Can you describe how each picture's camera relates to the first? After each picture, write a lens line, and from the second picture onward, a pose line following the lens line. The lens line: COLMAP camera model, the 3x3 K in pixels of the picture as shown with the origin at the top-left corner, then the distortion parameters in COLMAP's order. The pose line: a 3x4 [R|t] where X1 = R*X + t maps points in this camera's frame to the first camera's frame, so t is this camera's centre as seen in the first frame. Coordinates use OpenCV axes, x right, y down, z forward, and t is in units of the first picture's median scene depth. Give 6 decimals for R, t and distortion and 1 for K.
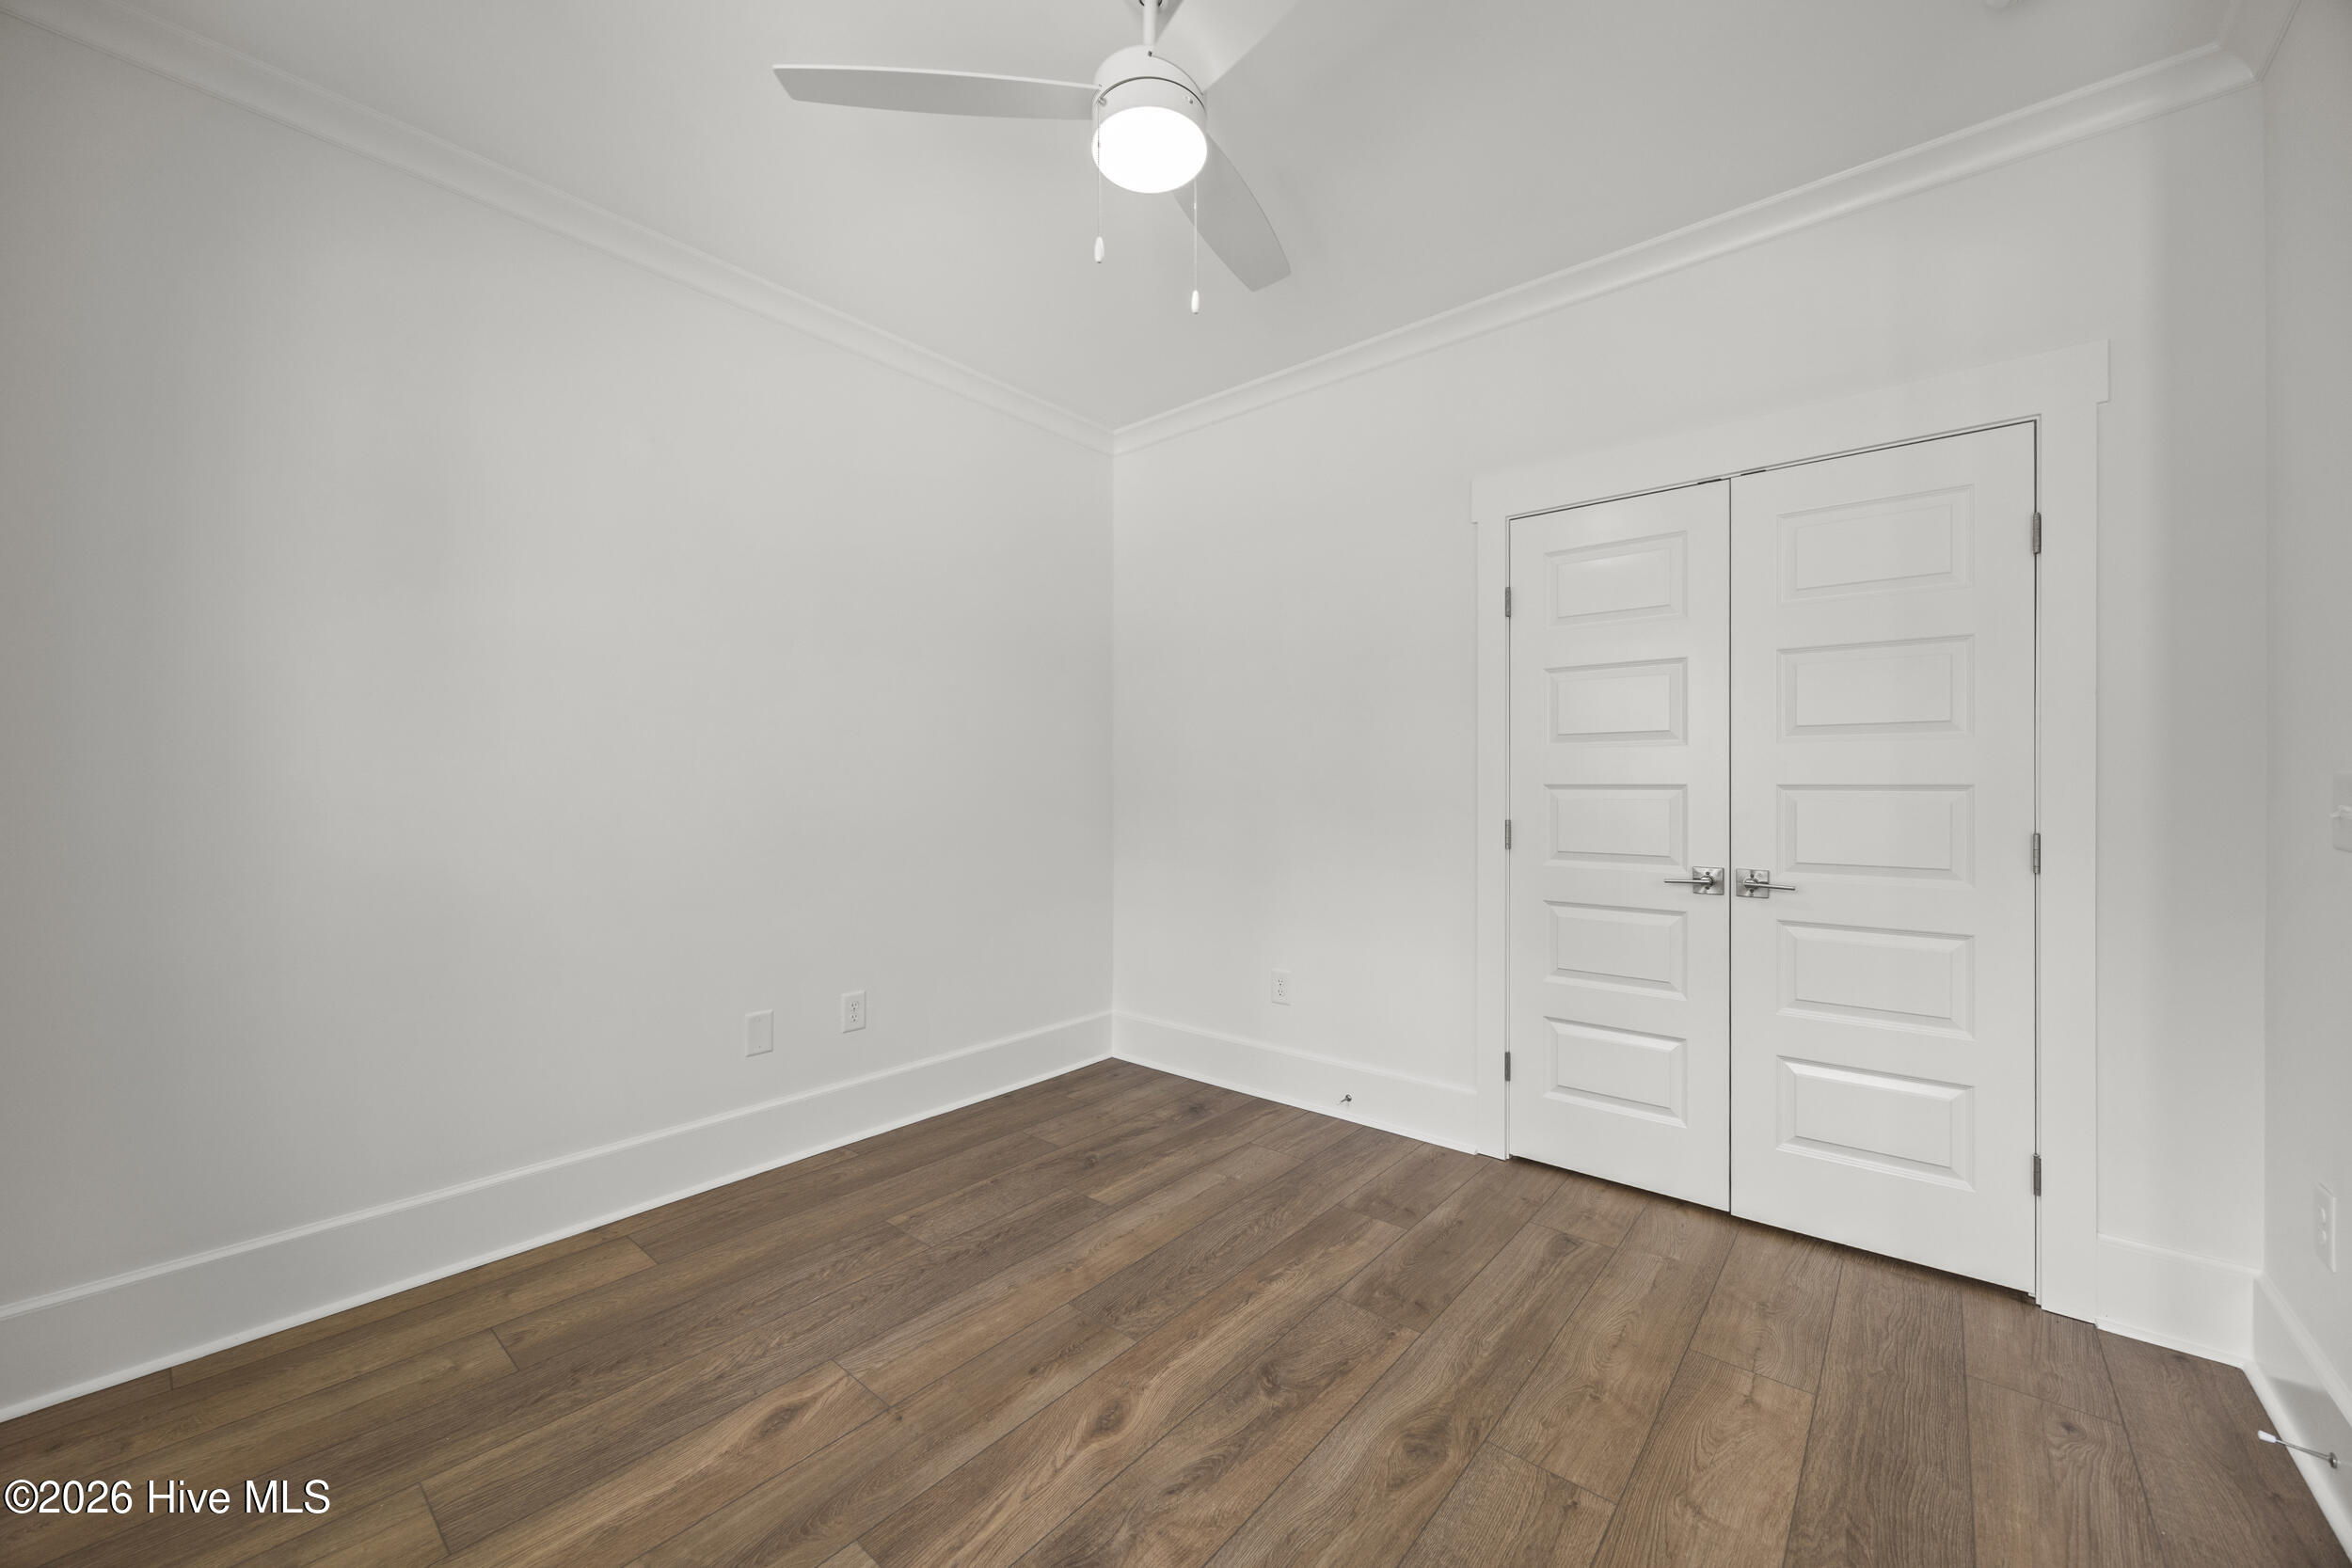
lens RADIAL K [[893.8, 0, 1170.6], [0, 893.8, 793.5], [0, 0, 1]] dist [-0.001445, 0.000150]
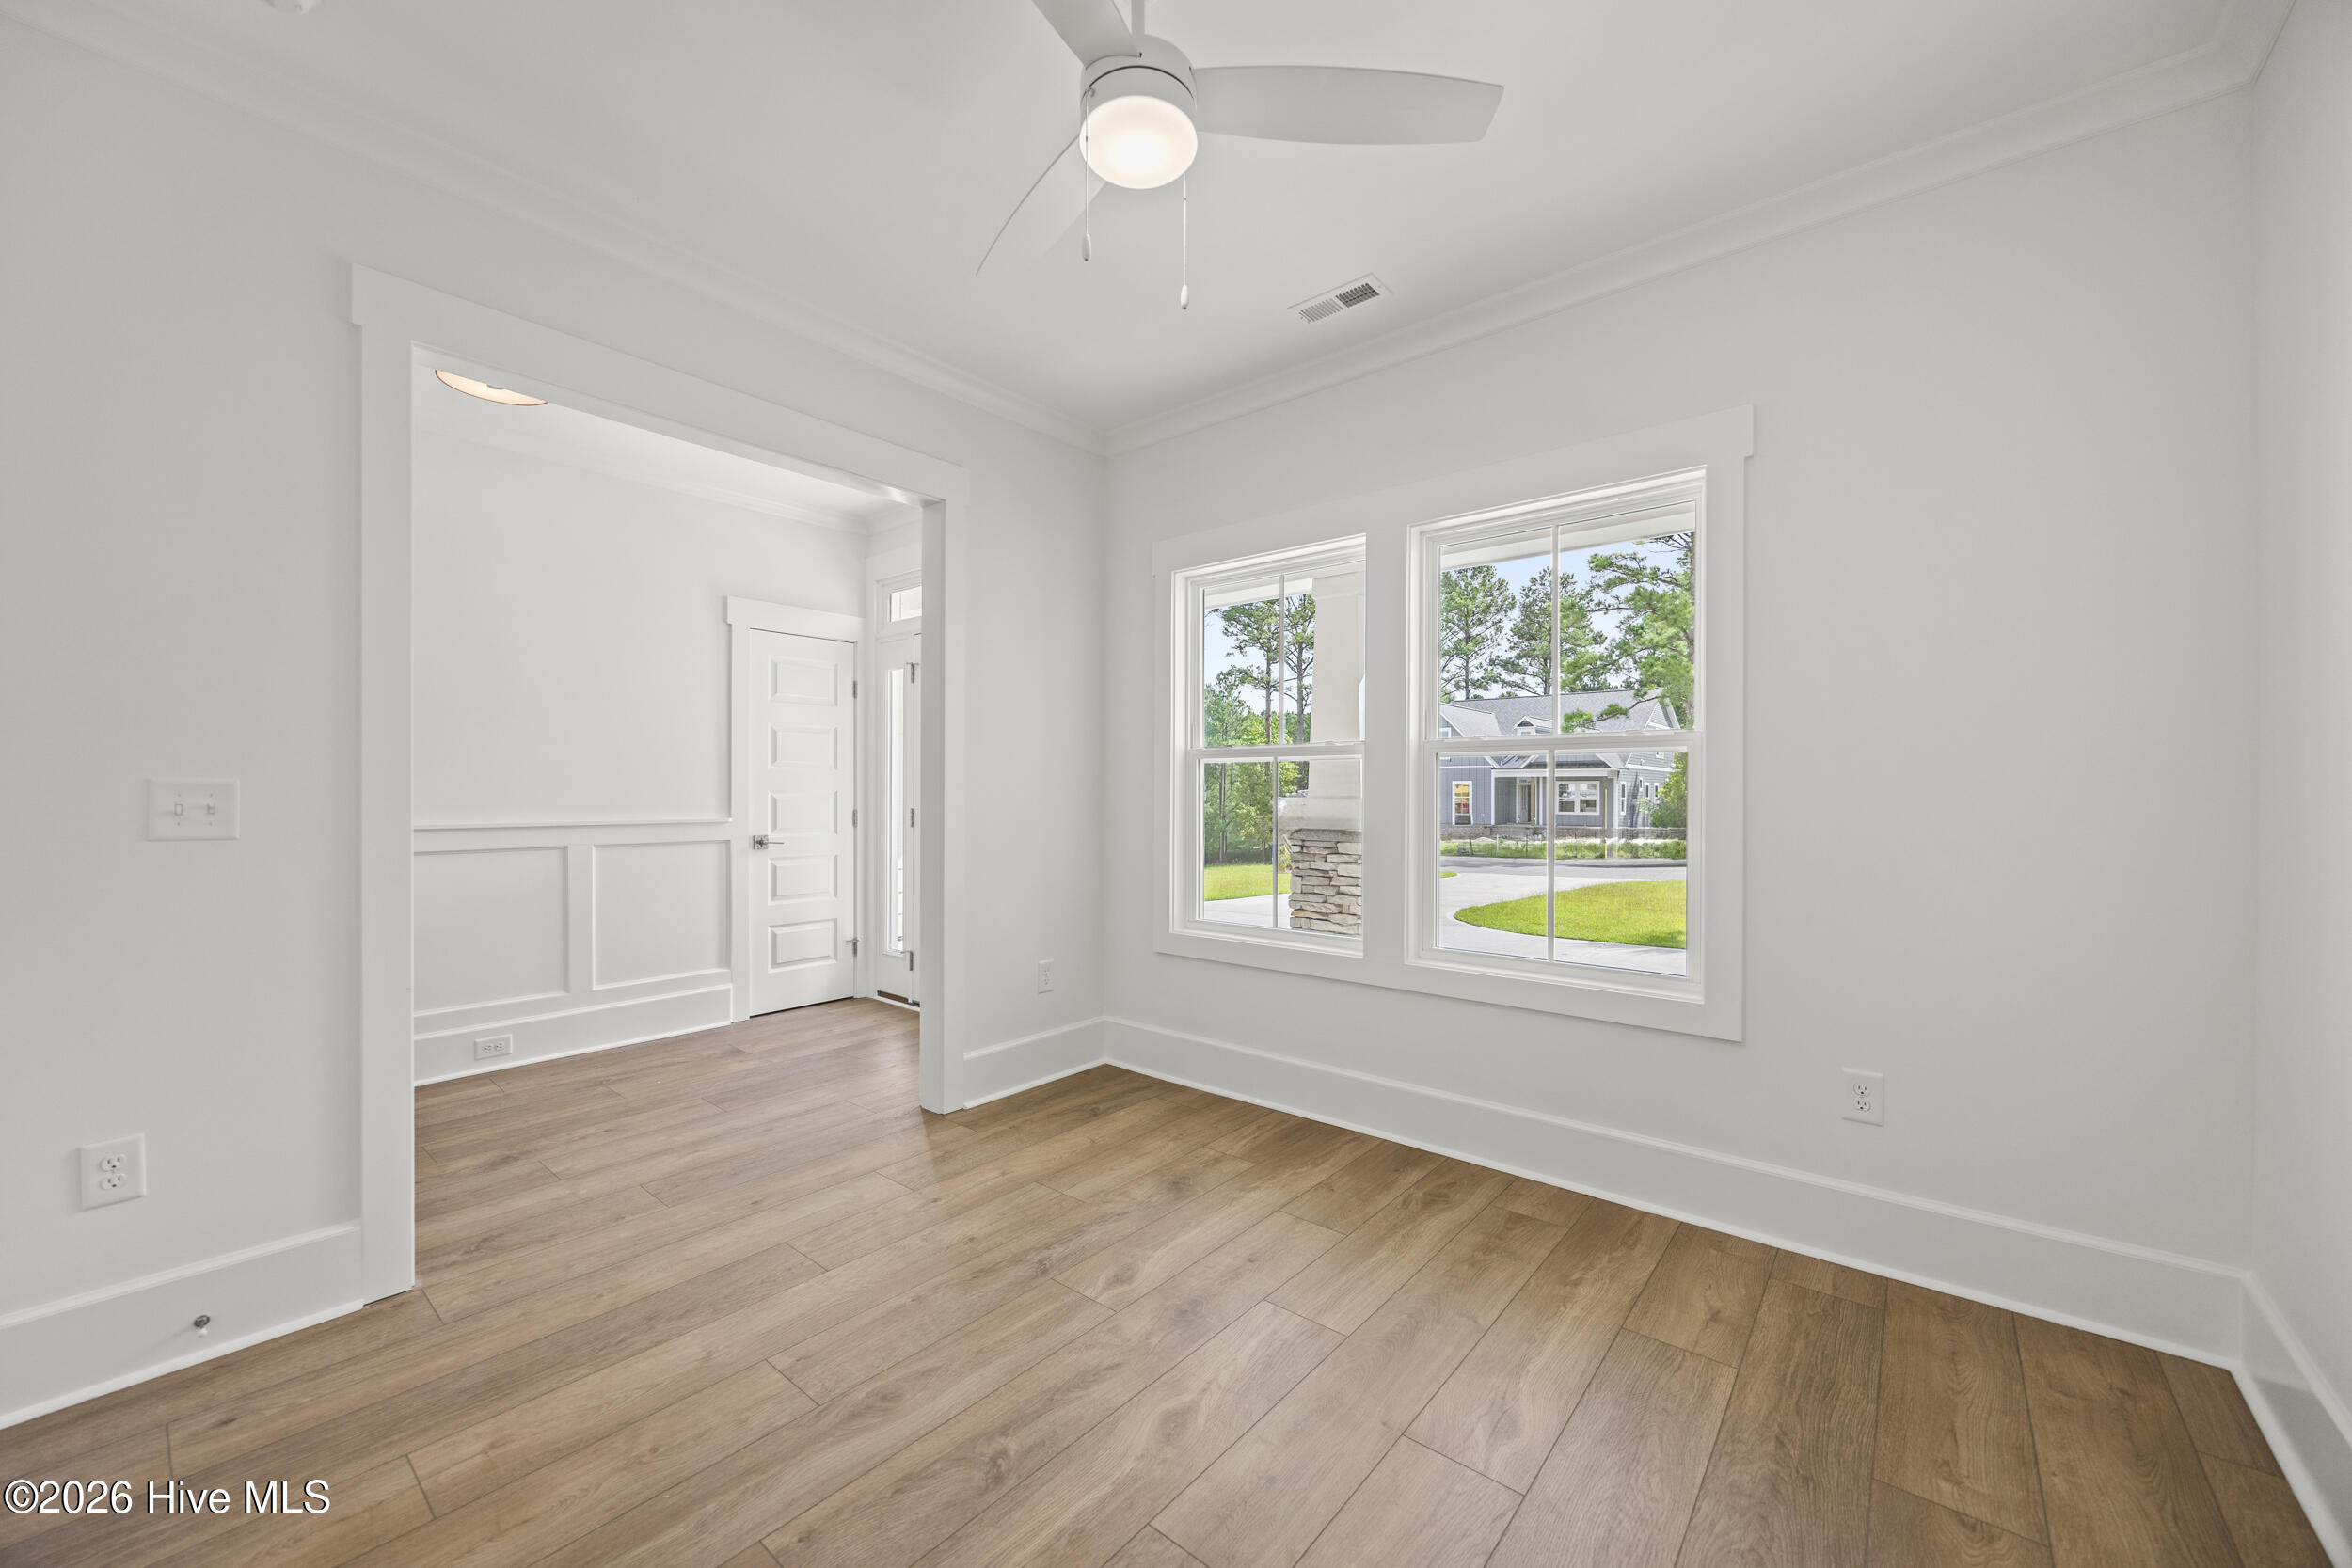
lens RADIAL K [[893.8, 0, 1170.6], [0, 893.8, 793.5], [0, 0, 1]] dist [-0.001445, 0.000150]
pose [[-0.999975, -0.003247, -0.006243, -0.043055], [-0.003270, 0.999987, 0.003831, -0.008113], [0.006230, 0.003852, -0.999973, 1.565372]]
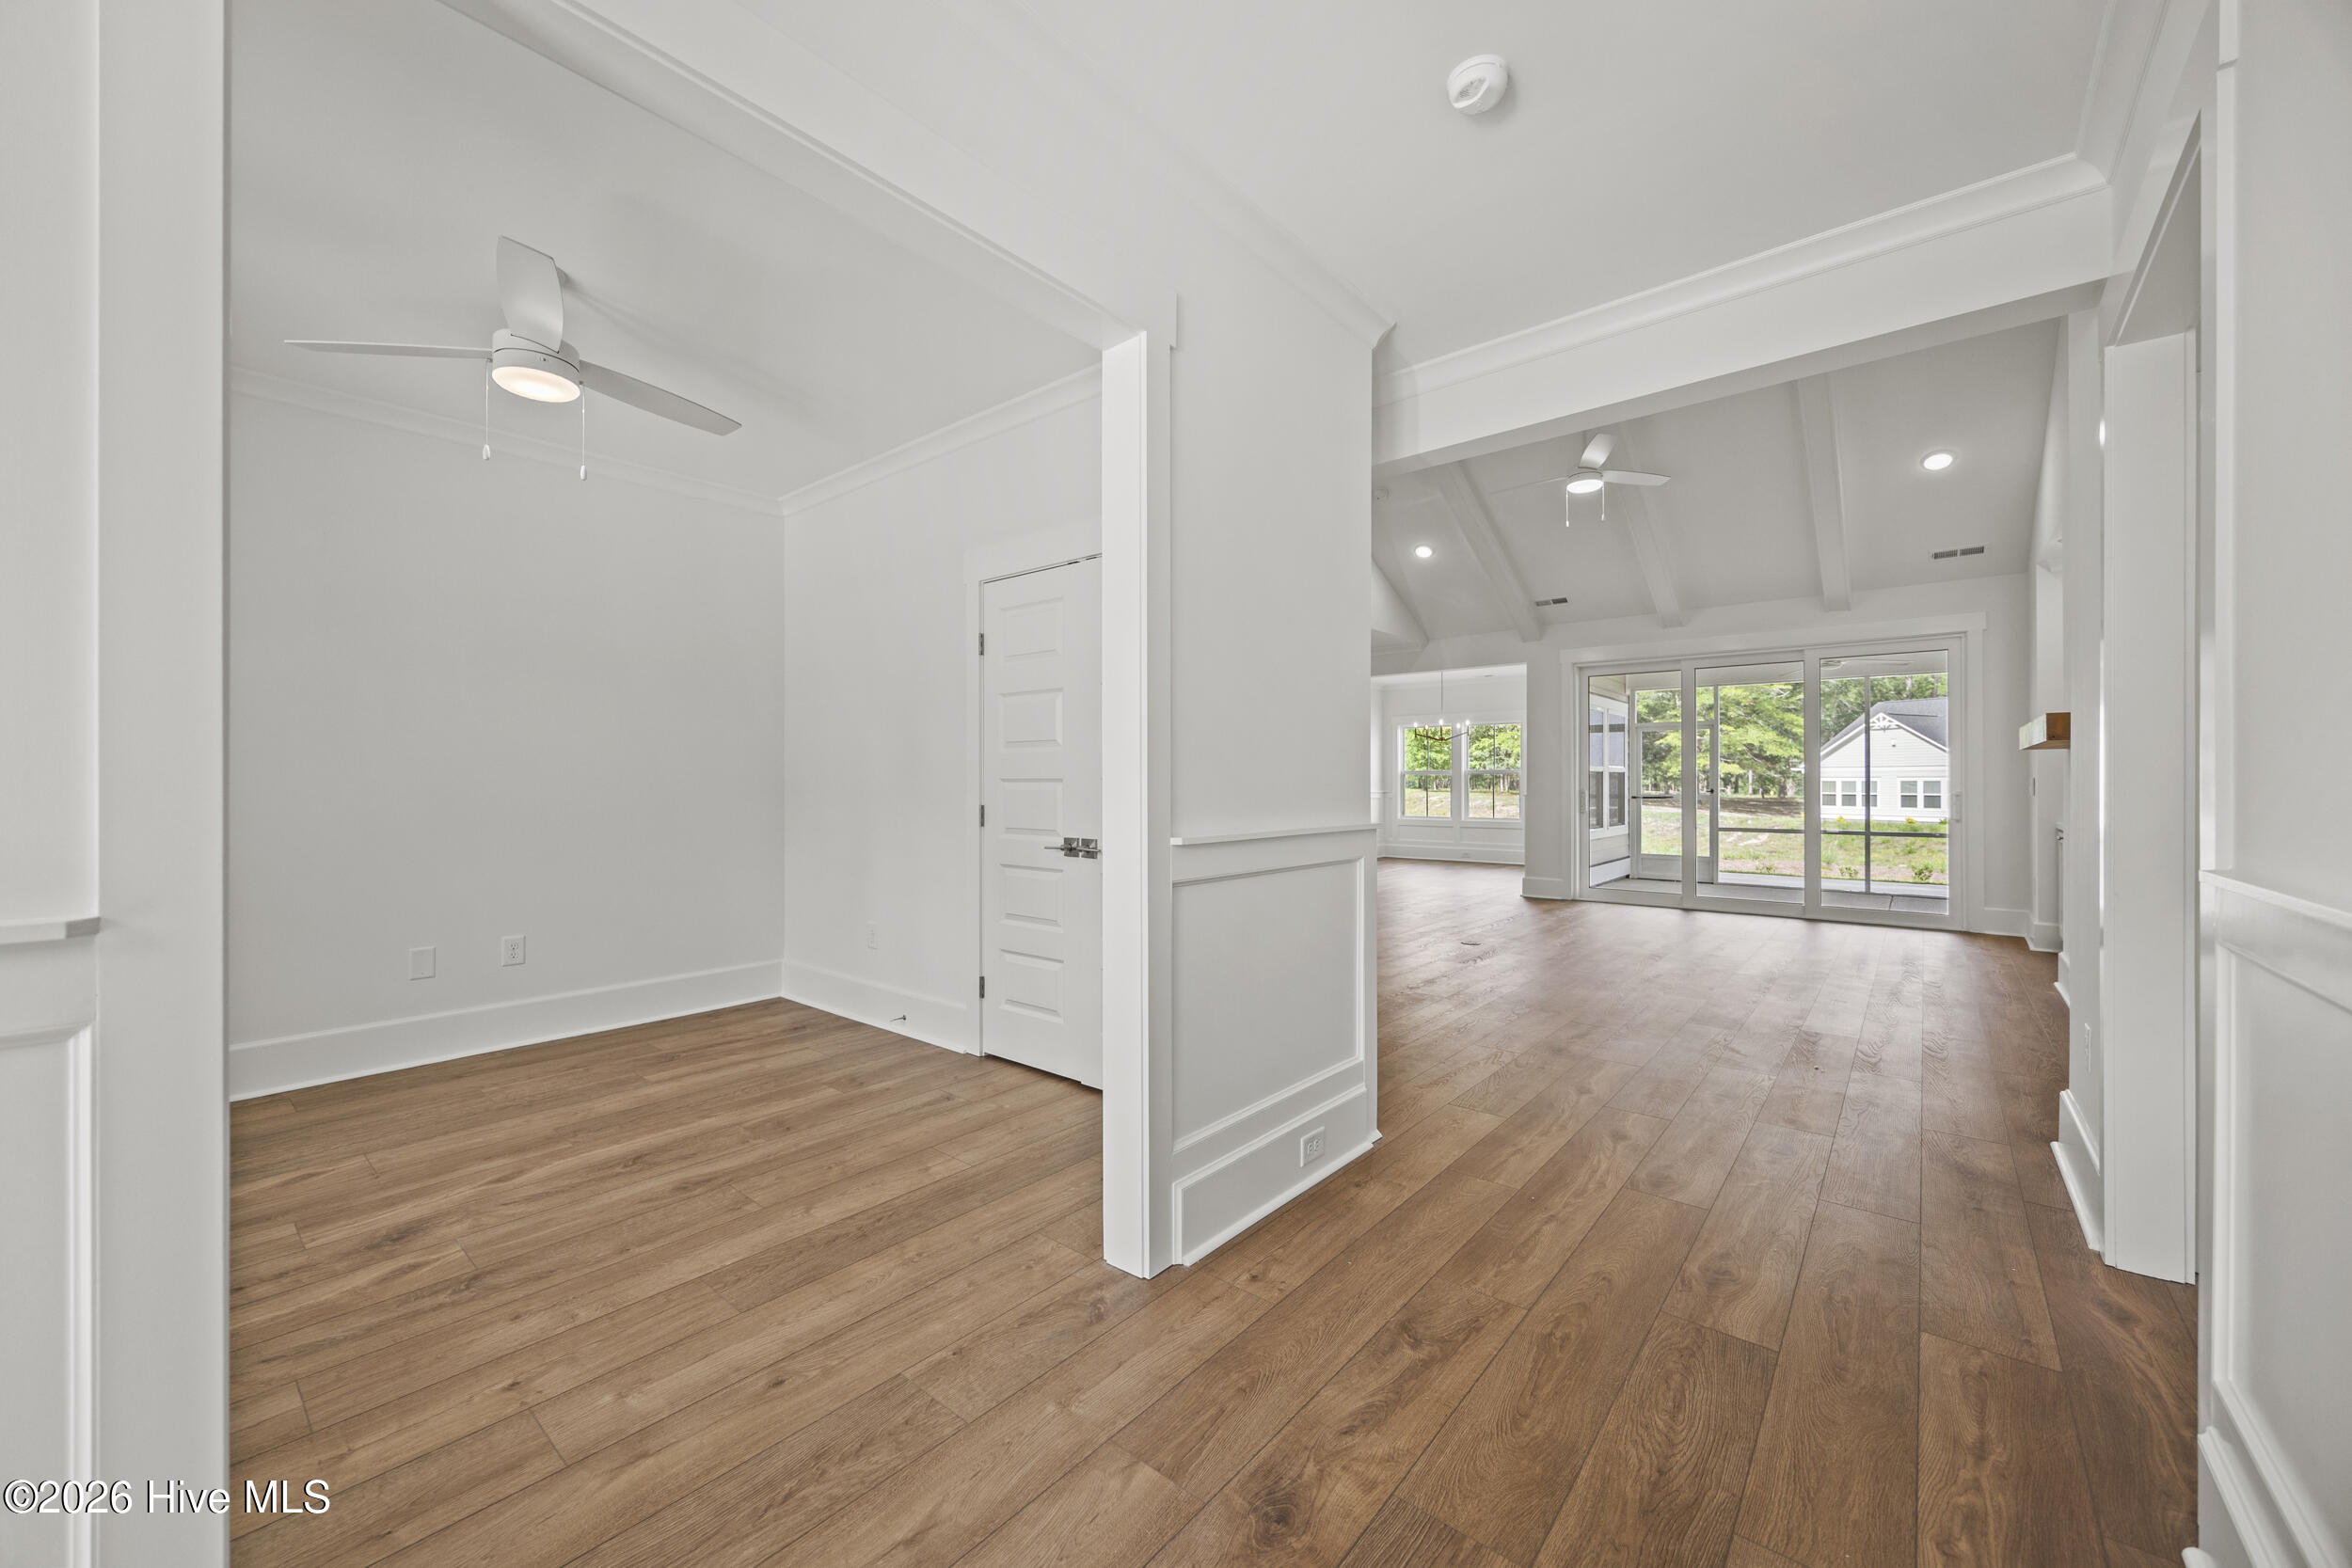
lens RADIAL K [[902.9, 0, 1176.0], [0, 902.9, 784.0], [0, 0, 1]] dist [-0.001750, -0.000076]
pose [[0.999986, -0.002600, 0.004502, 0.877603], [0.002611, 0.999994, -0.002471, 0.002717], [-0.004495, 0.002483, 0.999987, -0.486505]]
